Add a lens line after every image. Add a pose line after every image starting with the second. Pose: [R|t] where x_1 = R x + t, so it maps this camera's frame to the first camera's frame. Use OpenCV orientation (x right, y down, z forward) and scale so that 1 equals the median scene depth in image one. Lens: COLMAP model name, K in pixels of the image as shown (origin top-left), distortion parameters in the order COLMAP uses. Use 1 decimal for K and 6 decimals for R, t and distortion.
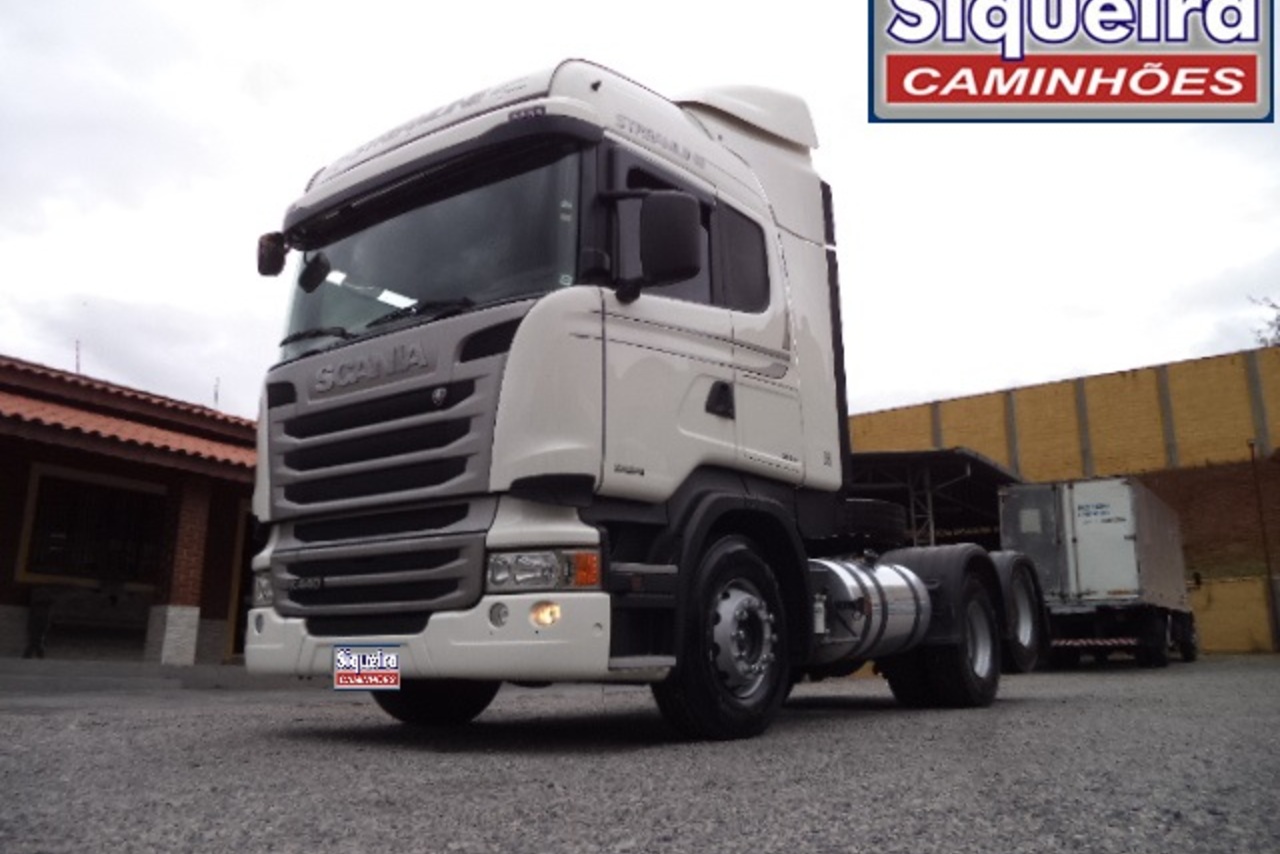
lens RADIAL K [[1034.2, 0, 640.0], [0, 1034.2, 427.0], [0, 0, 1]] dist [-0.028568, -0.004942]
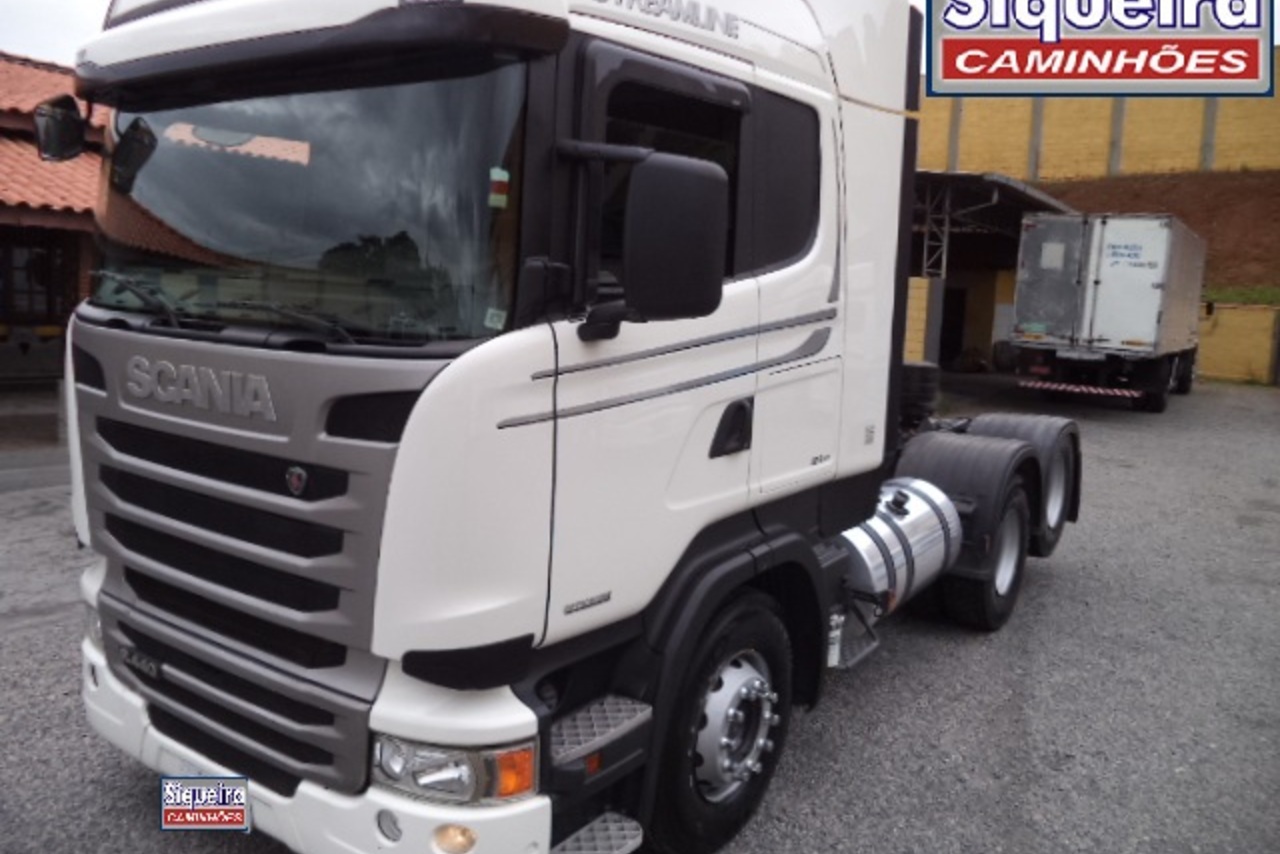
lens RADIAL K [[1034.2, 0, 640.0], [0, 1034.2, 427.0], [0, 0, 1]] dist [-0.028568, -0.004942]
pose [[0.998447, 0.050947, 0.022526, 0.001846], [-0.055611, 0.935073, 0.350065, -0.258598], [-0.003228, -0.350774, 0.936454, 0.362660]]
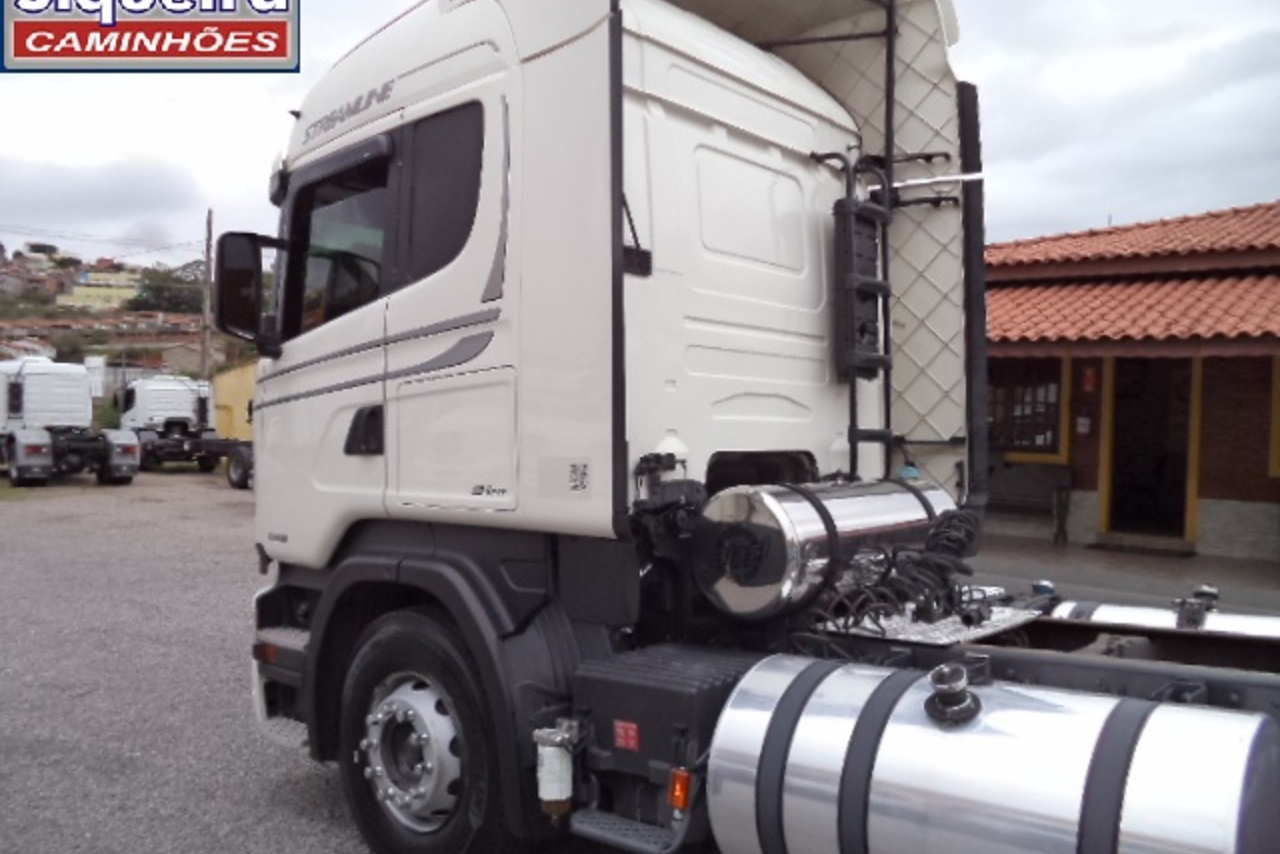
lens RADIAL K [[1030.0, 0, 638.4], [0, 1030.0, 396.6], [0, 0, 1]] dist [-0.030167, -0.006371]
pose [[-0.111487, -0.028724, -0.993351, 0.791029], [0.207073, 0.976969, -0.051490, 0.027790], [0.971952, -0.211437, -0.102971, 1.261836]]
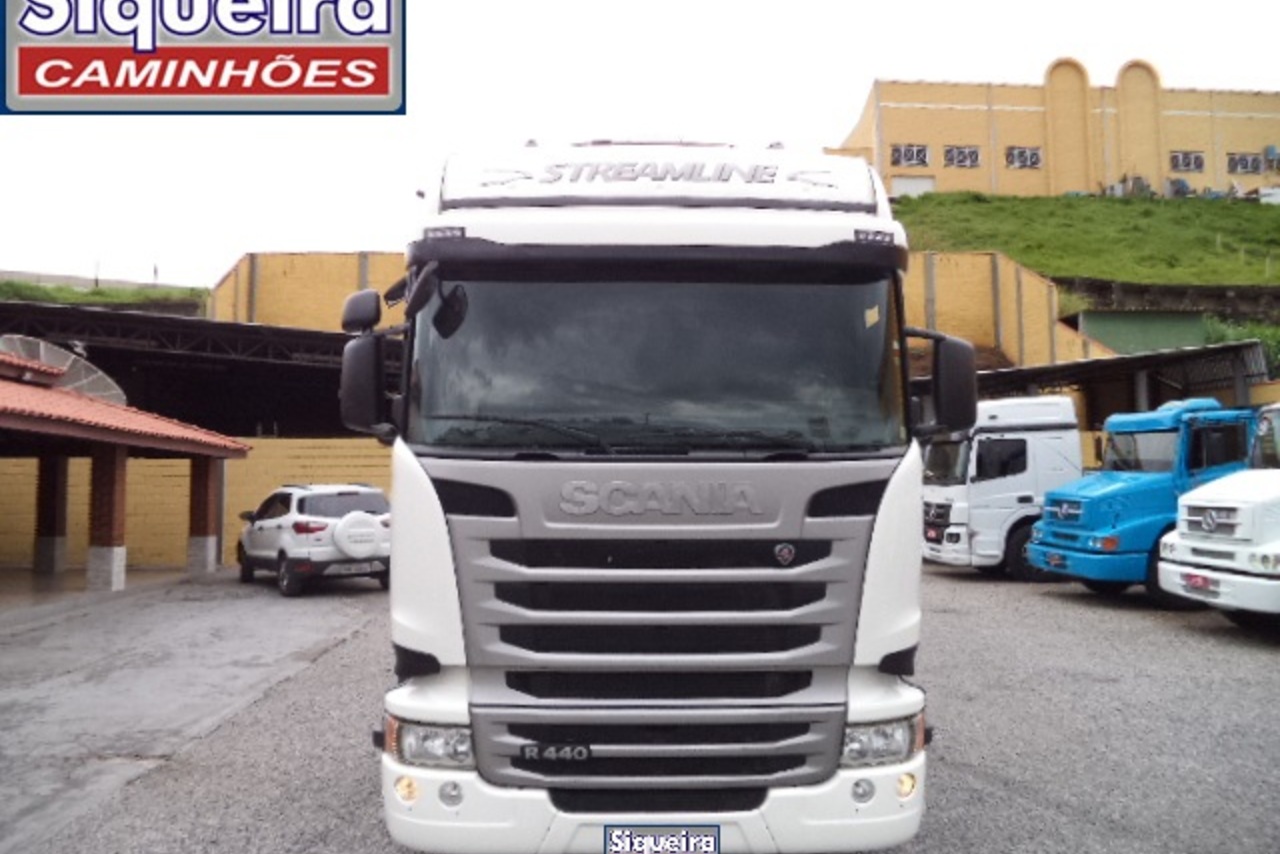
lens RADIAL K [[1034.2, 0, 640.0], [0, 1034.2, 427.0], [0, 0, 1]] dist [-0.028568, -0.004942]
pose [[0.783047, 0.033306, 0.621070, -0.747704], [-0.147220, 0.980113, 0.133055, -0.208929], [-0.604288, -0.195623, 0.772378, 0.355096]]
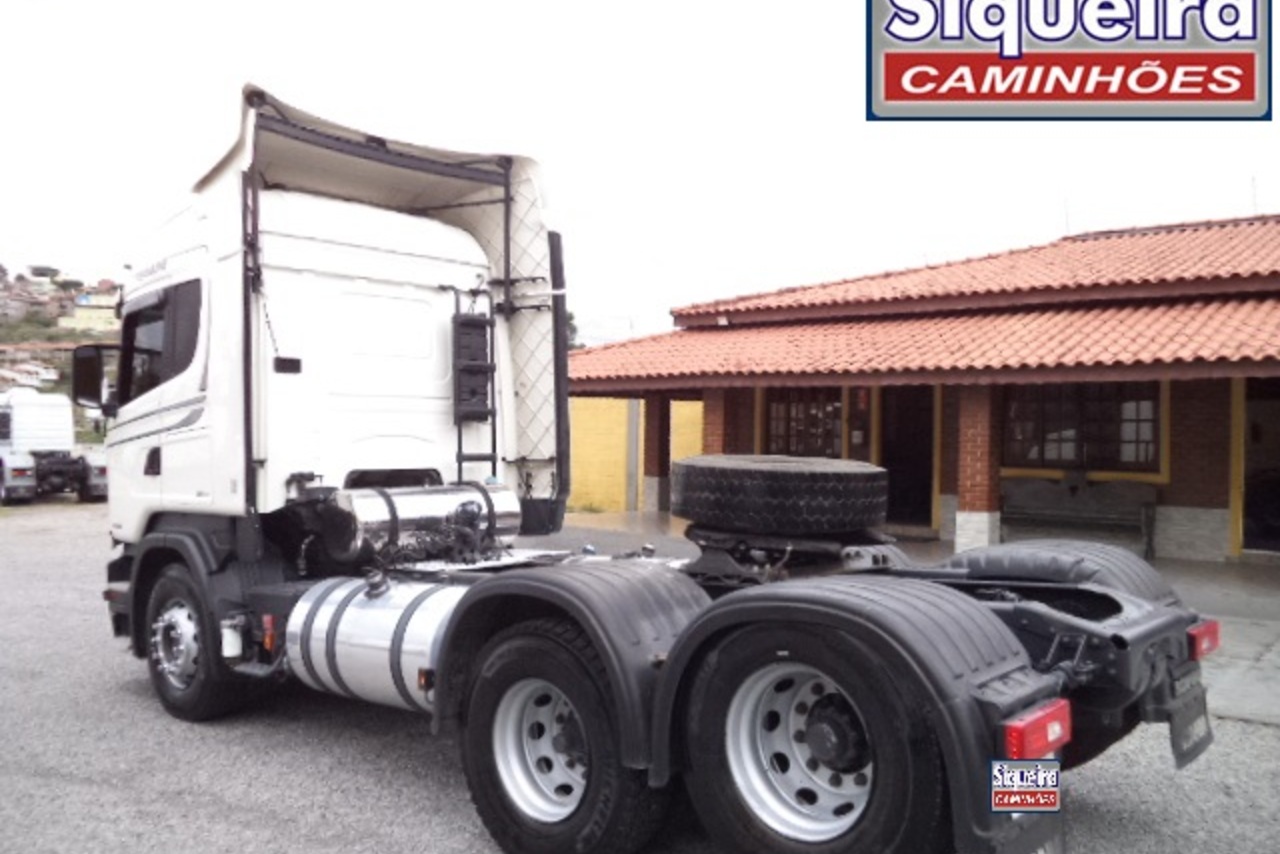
lens RADIAL K [[1030.0, 0, 638.4], [0, 1030.0, 396.6], [0, 0, 1]] dist [-0.030167, -0.006371]
pose [[-0.115871, -0.035681, -0.992623, 1.286778], [0.226410, 0.972097, -0.061372, 0.110756], [0.967116, -0.231851, -0.104559, 1.734832]]
